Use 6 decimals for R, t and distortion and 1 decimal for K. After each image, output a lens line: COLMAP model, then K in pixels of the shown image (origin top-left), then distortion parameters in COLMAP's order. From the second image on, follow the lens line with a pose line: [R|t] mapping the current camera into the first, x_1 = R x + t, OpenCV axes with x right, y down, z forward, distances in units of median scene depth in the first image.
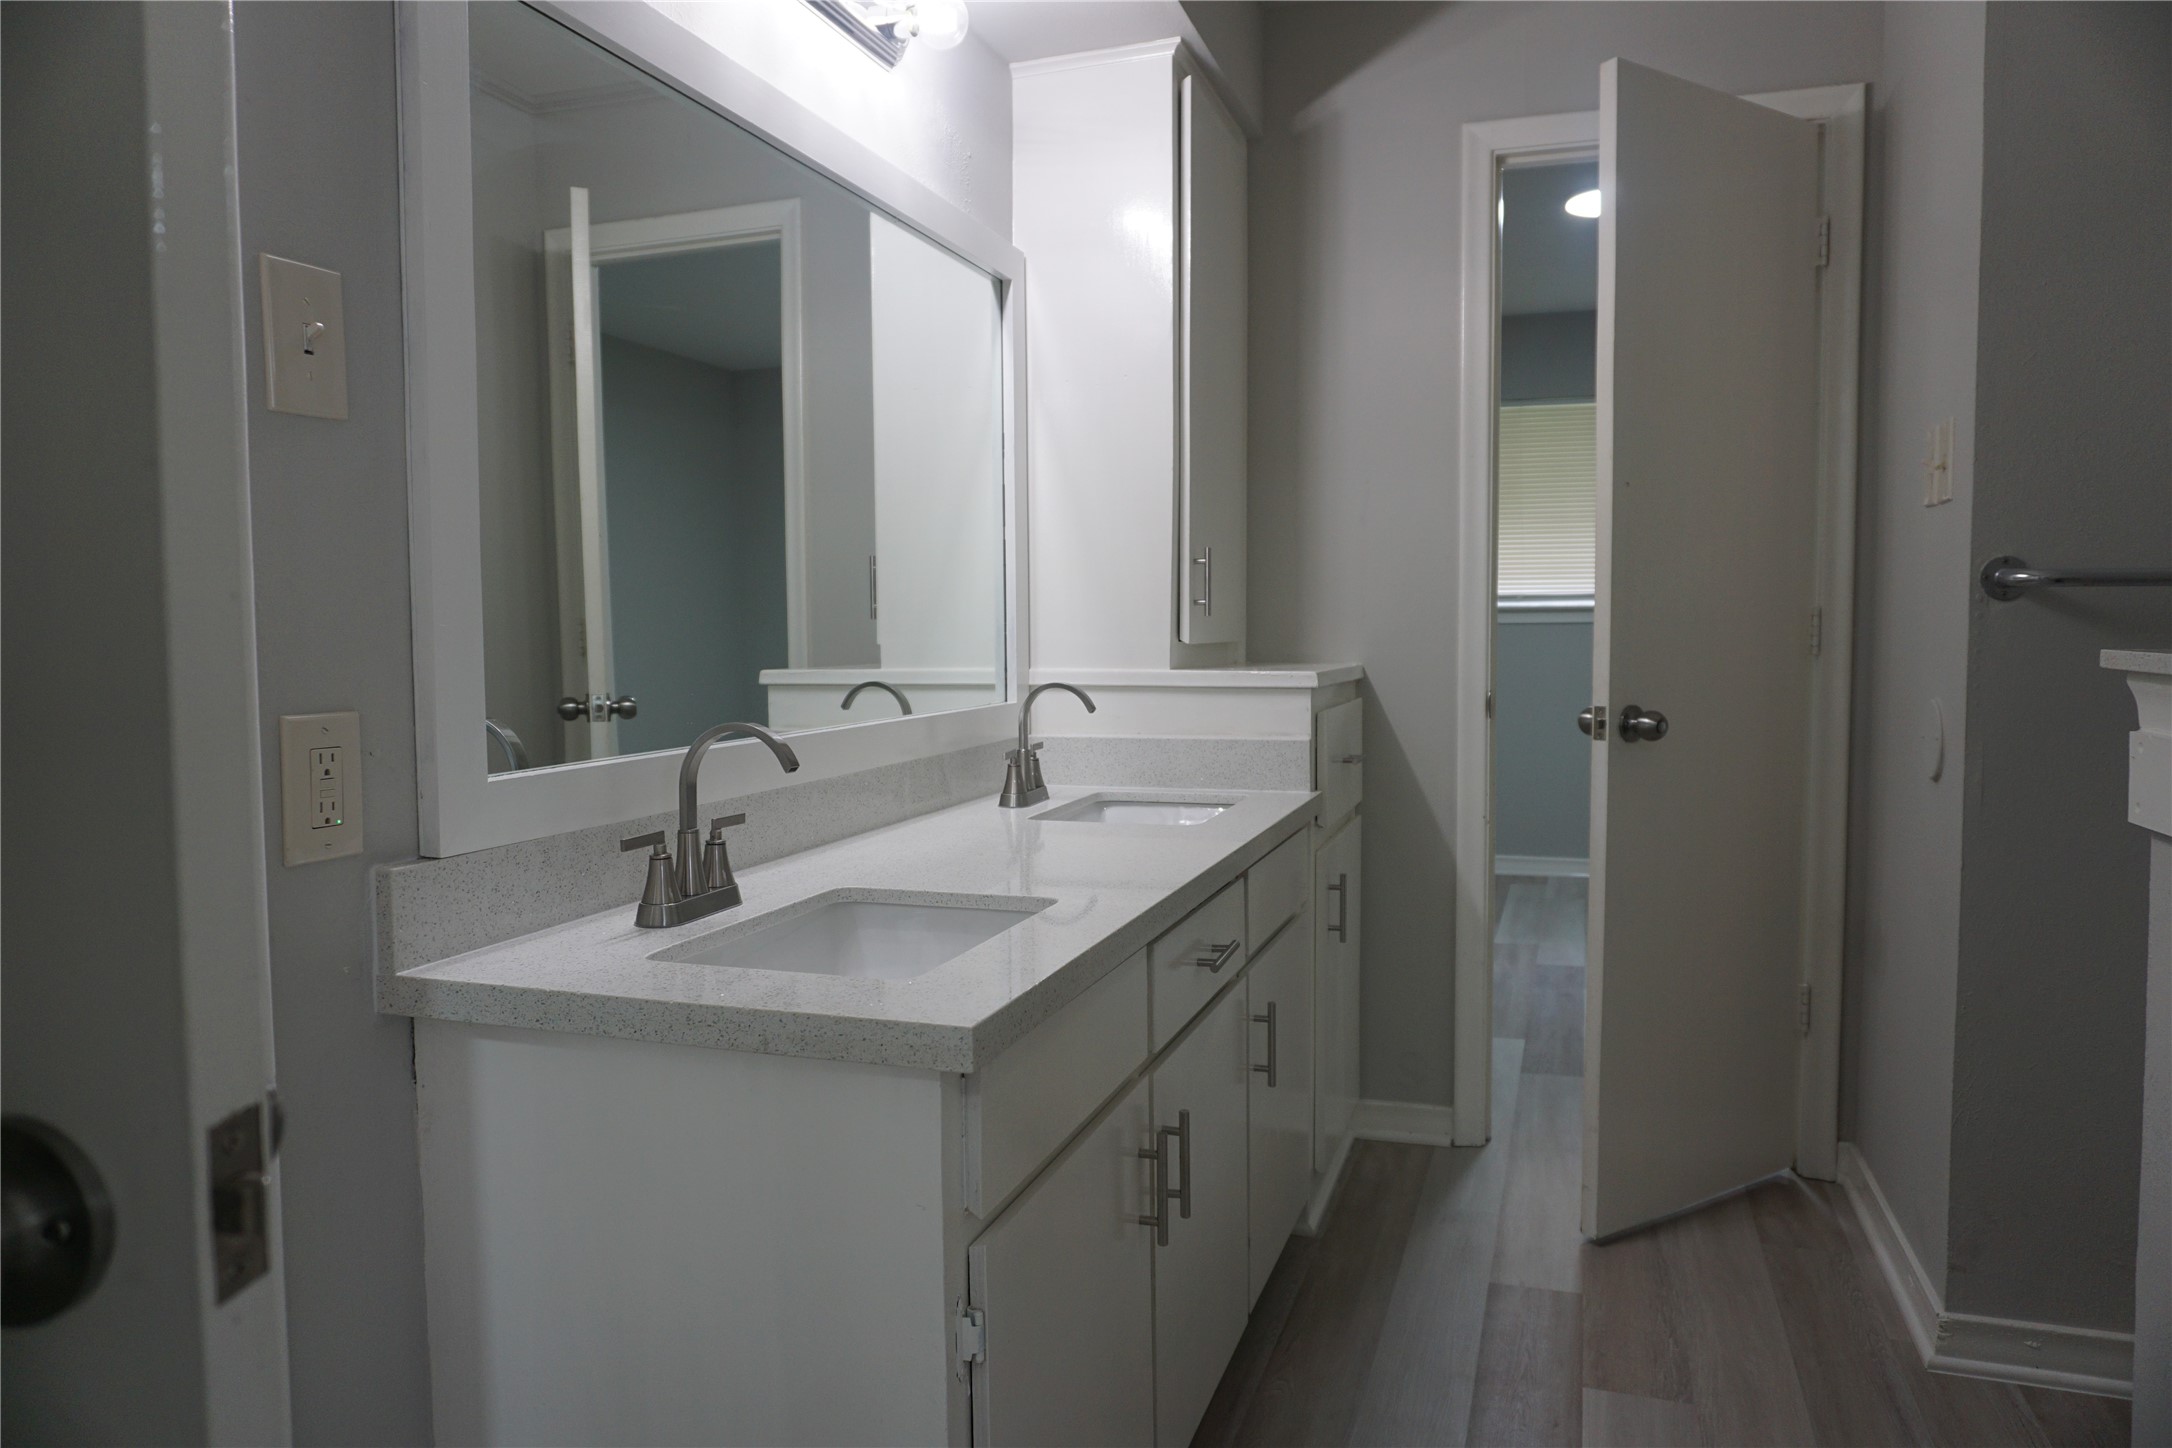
lens RADIAL K [[1459.0, 0, 1089.1], [0, 1459.0, 718.4], [0, 0, 1]] dist [-0.039147, 0.027361]
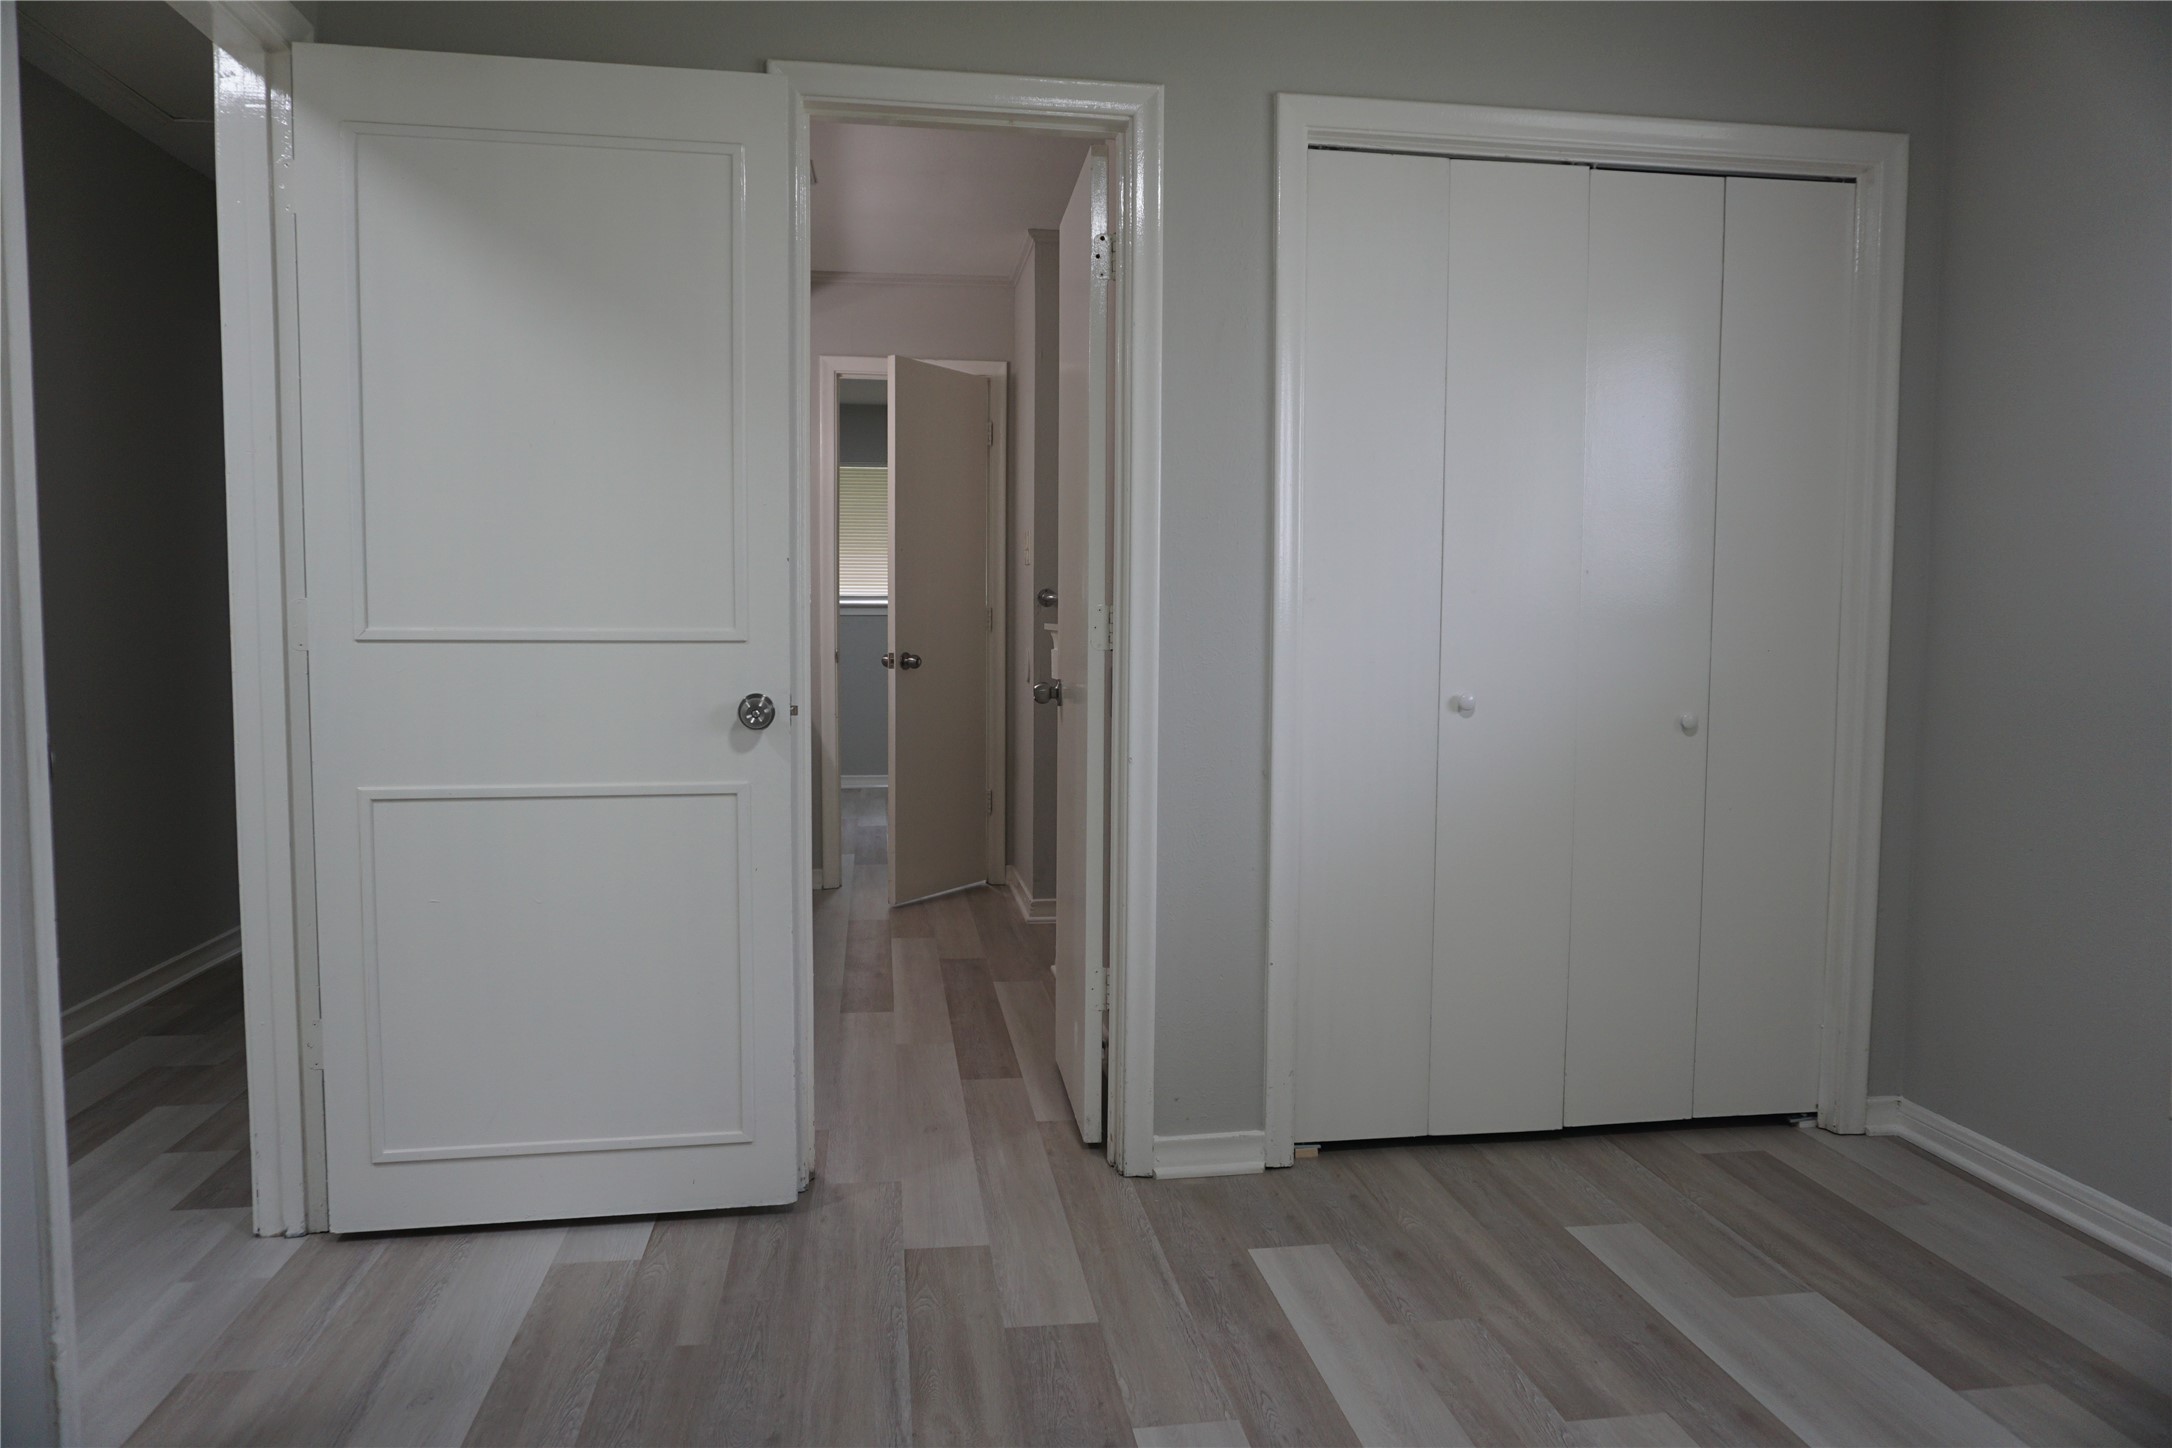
lens RADIAL K [[1459.0, 0, 1088.0], [0, 1459.0, 720.0], [0, 0, 1]] dist [-0.039147, 0.027361]
pose [[0.891520, -0.020202, 0.452530, -0.324845], [0.017389, 0.999795, 0.010376, 0.065419], [-0.452647, -0.001381, 0.891689, -0.933578]]
